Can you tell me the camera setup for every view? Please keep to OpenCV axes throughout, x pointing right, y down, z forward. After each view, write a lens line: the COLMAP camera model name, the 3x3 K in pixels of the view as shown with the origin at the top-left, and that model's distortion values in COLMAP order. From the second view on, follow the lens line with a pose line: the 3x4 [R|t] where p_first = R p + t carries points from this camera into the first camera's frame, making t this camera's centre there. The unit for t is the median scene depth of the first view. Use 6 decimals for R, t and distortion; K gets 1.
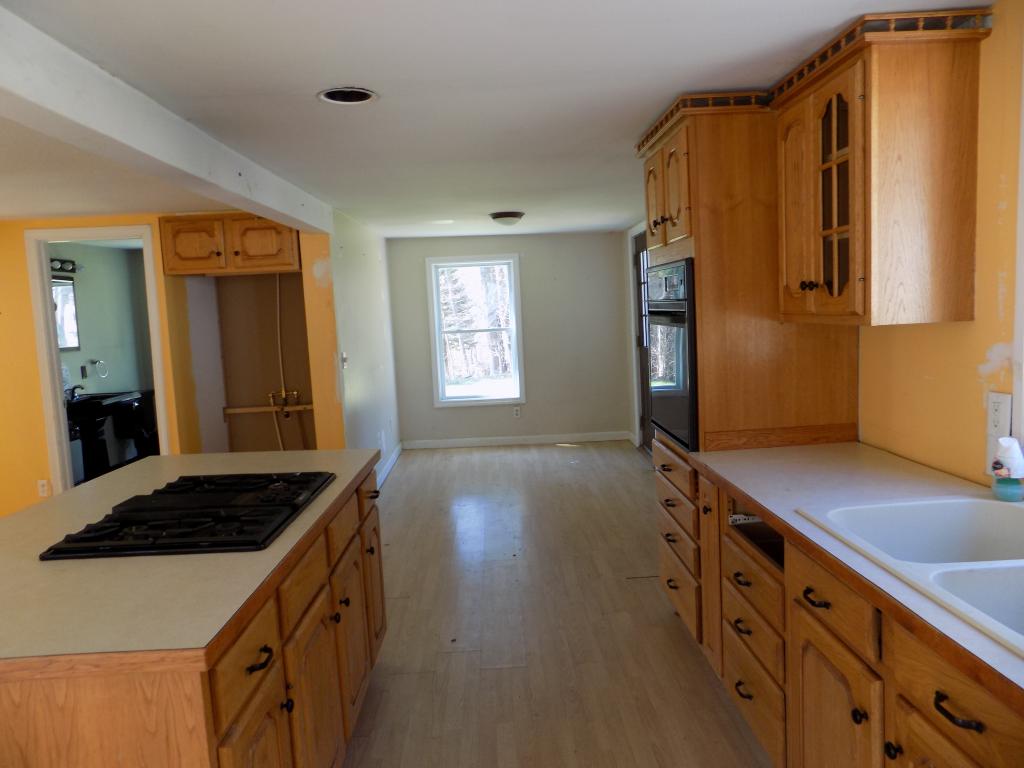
lens RADIAL K [[704.7, 0, 512.0], [0, 704.7, 384.0], [0, 0, 1]] dist [-0.005084, 0.002415]
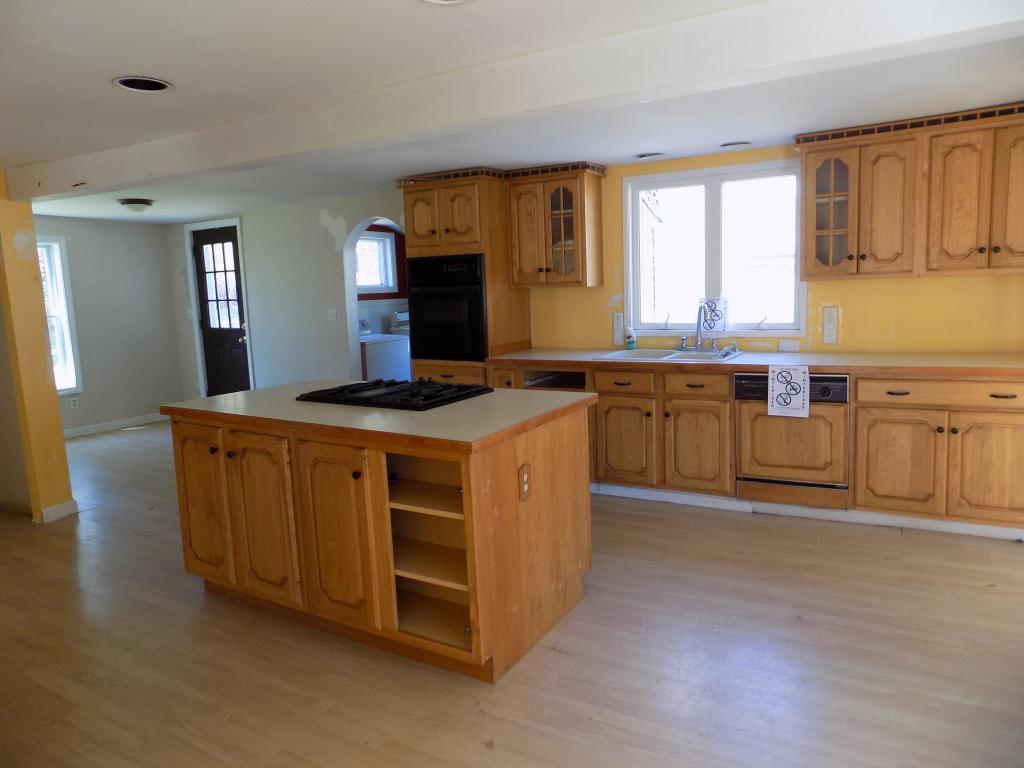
lens RADIAL K [[704.7, 0, 512.0], [0, 704.7, 384.0], [0, 0, 1]] dist [-0.005084, 0.002415]
pose [[0.537706, -0.078215, 0.839497, -1.405324], [0.096575, 0.994848, 0.030832, 0.126967], [-0.837583, 0.064496, 0.542489, -0.070629]]
